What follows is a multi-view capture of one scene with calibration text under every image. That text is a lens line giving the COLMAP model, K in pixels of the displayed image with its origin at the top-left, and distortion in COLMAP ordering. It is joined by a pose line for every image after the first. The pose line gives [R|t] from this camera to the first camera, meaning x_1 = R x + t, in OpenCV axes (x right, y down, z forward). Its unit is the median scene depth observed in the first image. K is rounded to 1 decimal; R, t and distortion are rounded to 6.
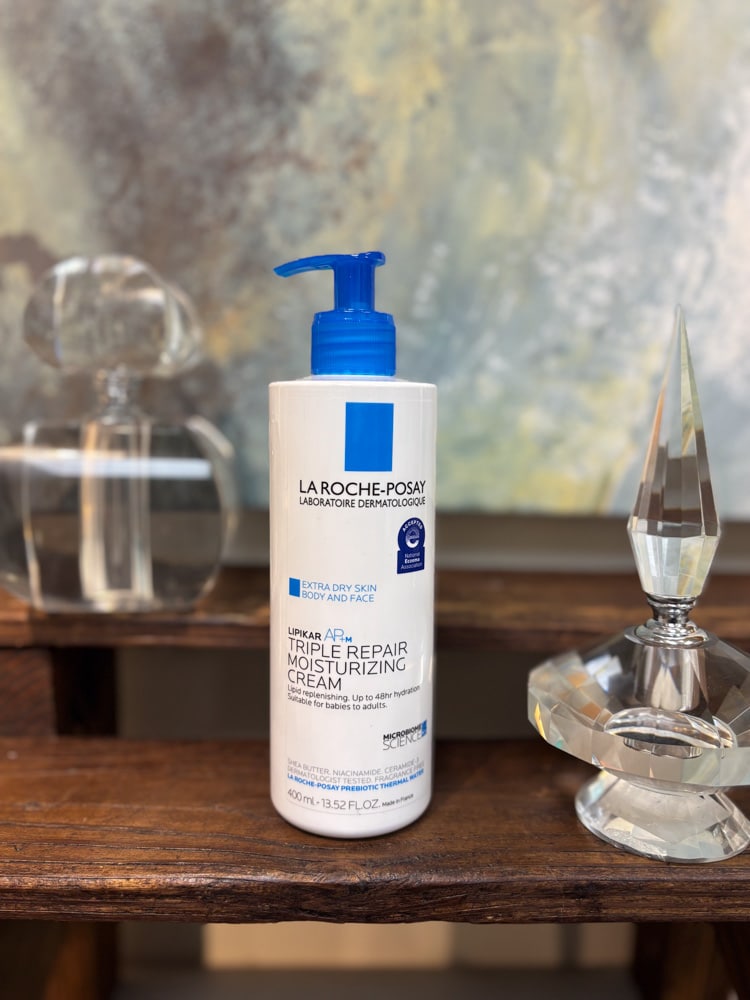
lens RADIAL K [[759.4, 0, 357.8], [0, 759.4, 508.4], [0, 0, 1]] dist [-0.003126, -0.003636]
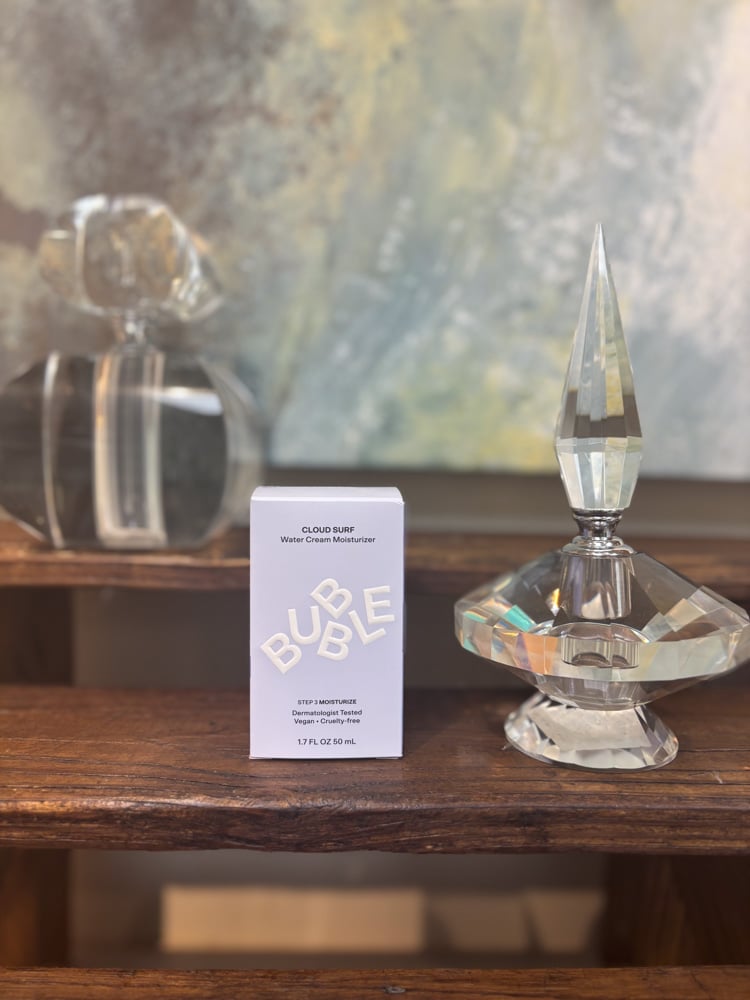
lens RADIAL K [[759.4, 0, 362.5], [0, 759.4, 509.3], [0, 0, 1]] dist [-0.003126, -0.003636]
pose [[0.999959, 0.009026, 0.000298, 0.077547], [-0.009000, 0.998762, -0.048926, 0.149866], [-0.000740, 0.048921, 0.998802, 0.041642]]
